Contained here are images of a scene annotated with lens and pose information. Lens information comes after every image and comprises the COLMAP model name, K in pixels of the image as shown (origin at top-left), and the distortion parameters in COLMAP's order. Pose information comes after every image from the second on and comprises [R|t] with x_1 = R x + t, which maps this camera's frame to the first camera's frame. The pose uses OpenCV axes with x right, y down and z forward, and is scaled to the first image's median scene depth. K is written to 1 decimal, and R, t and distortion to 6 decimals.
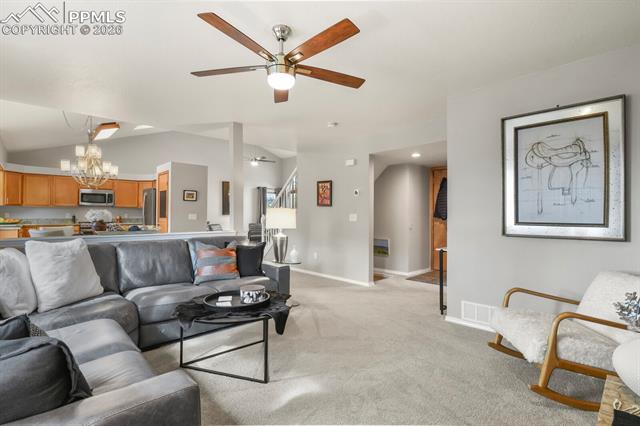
lens RADIAL K [[311.8, 0, 320.3], [0, 311.8, 213.6], [0, 0, 1]] dist [-0.013573, -0.001168]
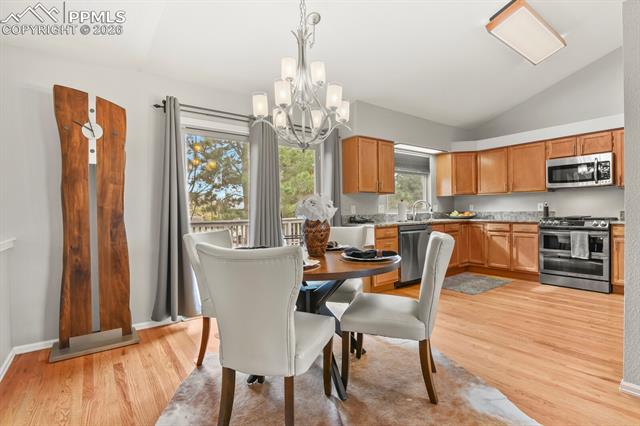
lens RADIAL K [[311.8, 0, 322.0], [0, 311.8, 211.1], [0, 0, 1]] dist [-0.013573, -0.001168]
pose [[-0.110911, -0.000047, -0.993830, -0.174151], [0.019900, 0.999799, -0.002268, 0.009197], [0.993631, -0.020029, -0.110888, 0.732262]]
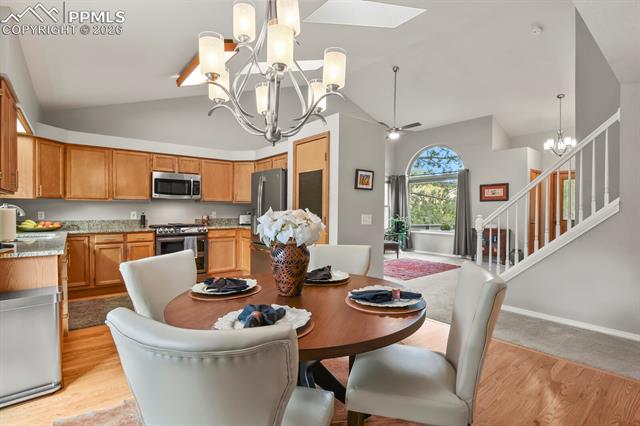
lens RADIAL K [[311.8, 0, 320.1], [0, 311.8, 213.0], [0, 0, 1]] dist [-0.013573, -0.001168]
pose [[0.997444, 0.002252, -0.071412, -0.457967], [-0.001179, 0.999886, 0.015062, -0.009160], [0.071438, -0.014939, 0.997333, 0.462980]]
